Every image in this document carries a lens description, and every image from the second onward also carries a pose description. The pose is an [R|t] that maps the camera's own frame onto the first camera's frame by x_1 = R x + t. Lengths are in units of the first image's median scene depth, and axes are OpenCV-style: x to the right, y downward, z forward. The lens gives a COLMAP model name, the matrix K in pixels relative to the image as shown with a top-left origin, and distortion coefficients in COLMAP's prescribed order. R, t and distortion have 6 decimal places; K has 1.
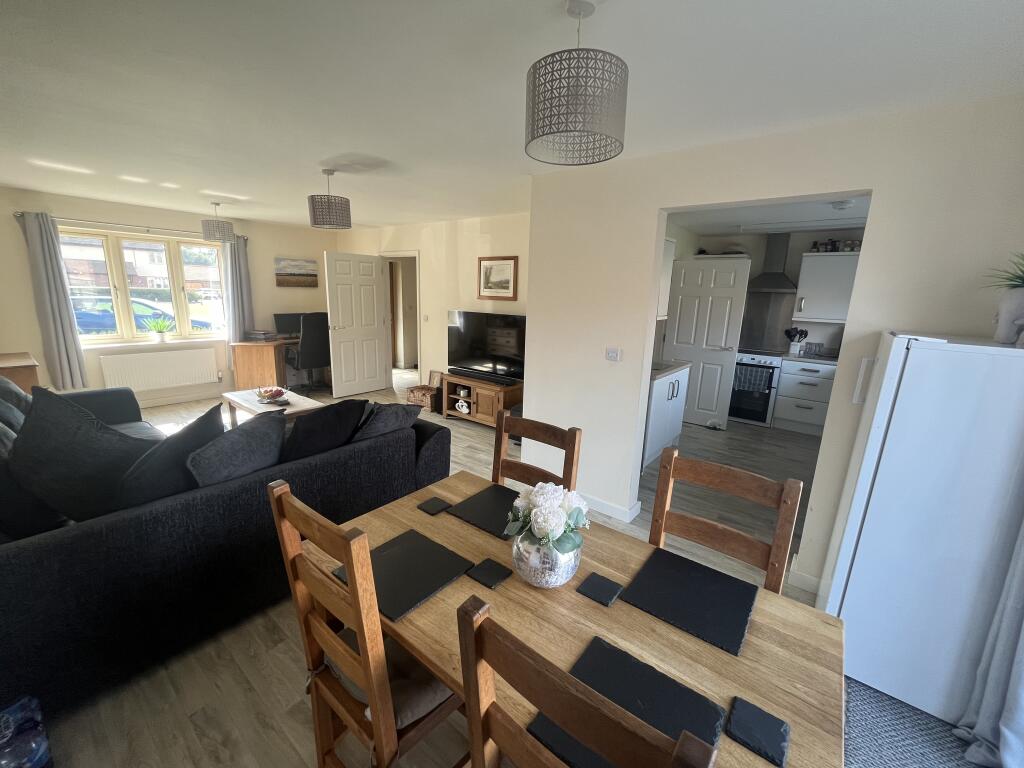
lens RADIAL K [[418.5, 0, 513.1], [0, 418.5, 383.3], [0, 0, 1]] dist [0.000684, -0.000120]
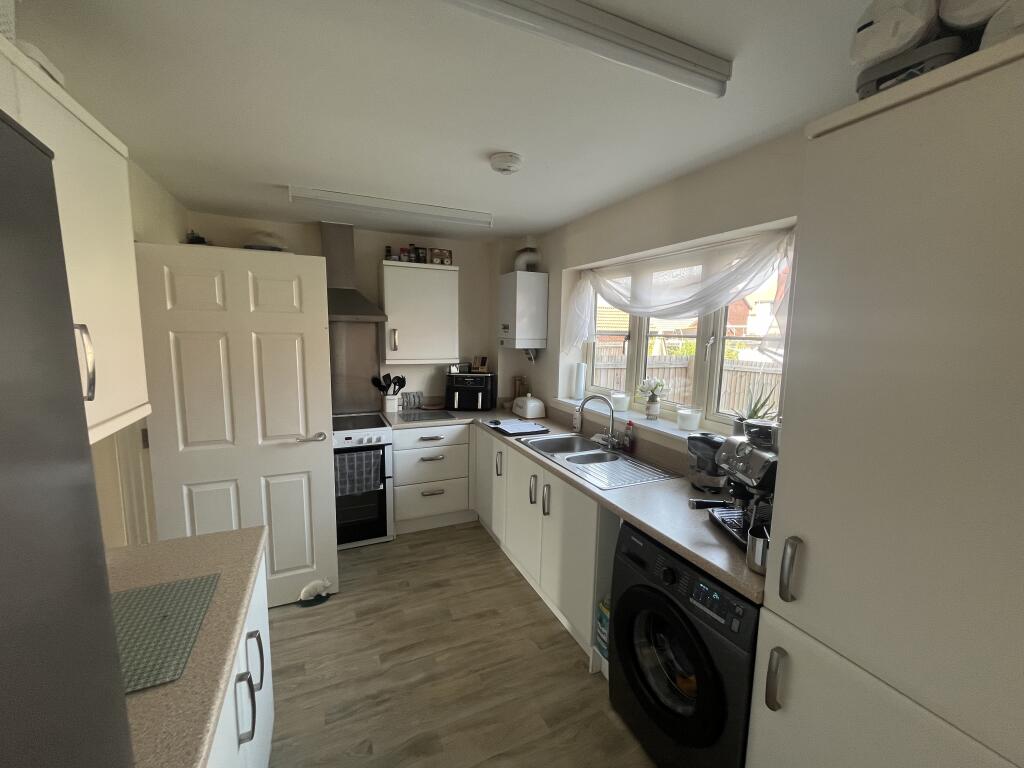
lens RADIAL K [[418.5, 0, 513.1], [0, 418.5, 383.3], [0, 0, 1]] dist [0.000684, -0.000120]
pose [[0.455177, -0.137451, 0.879728, 0.191668], [0.187325, 0.980683, 0.056301, -0.122807], [-0.870473, 0.139168, 0.472132, 0.539099]]
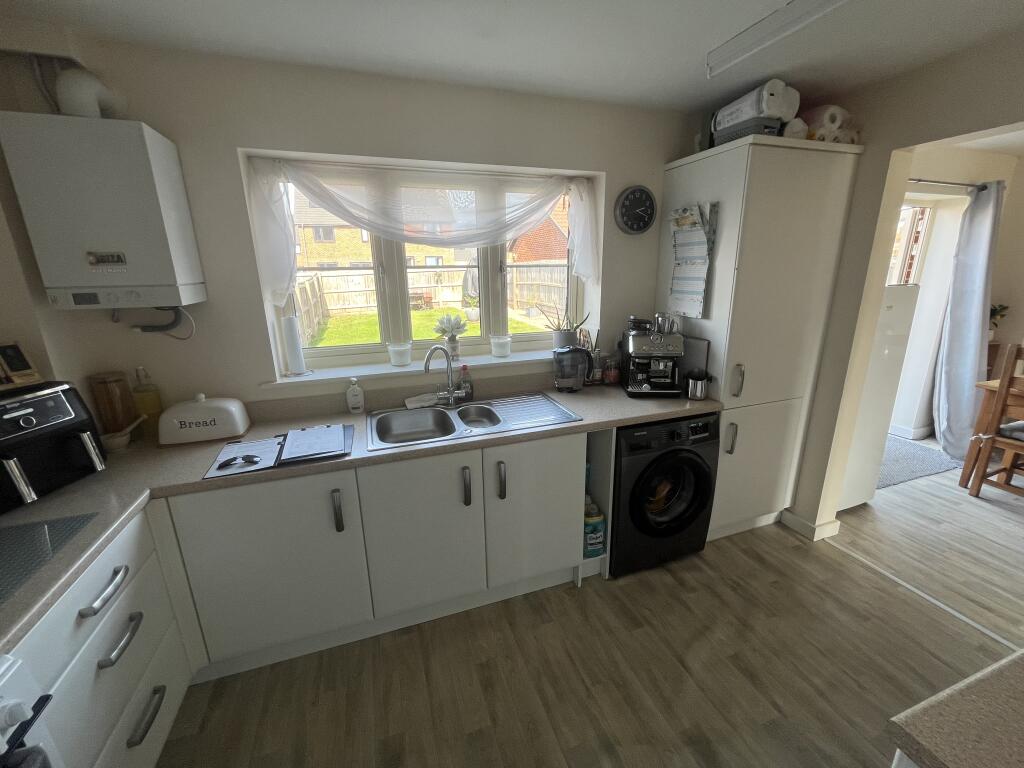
lens RADIAL K [[418.5, 0, 513.1], [0, 418.5, 383.3], [0, 0, 1]] dist [0.000684, -0.000120]
pose [[-0.842428, -0.160585, 0.514323, 0.403651], [0.105108, 0.887238, 0.449178, -0.199412], [-0.528458, 0.432459, -0.730555, 0.951494]]
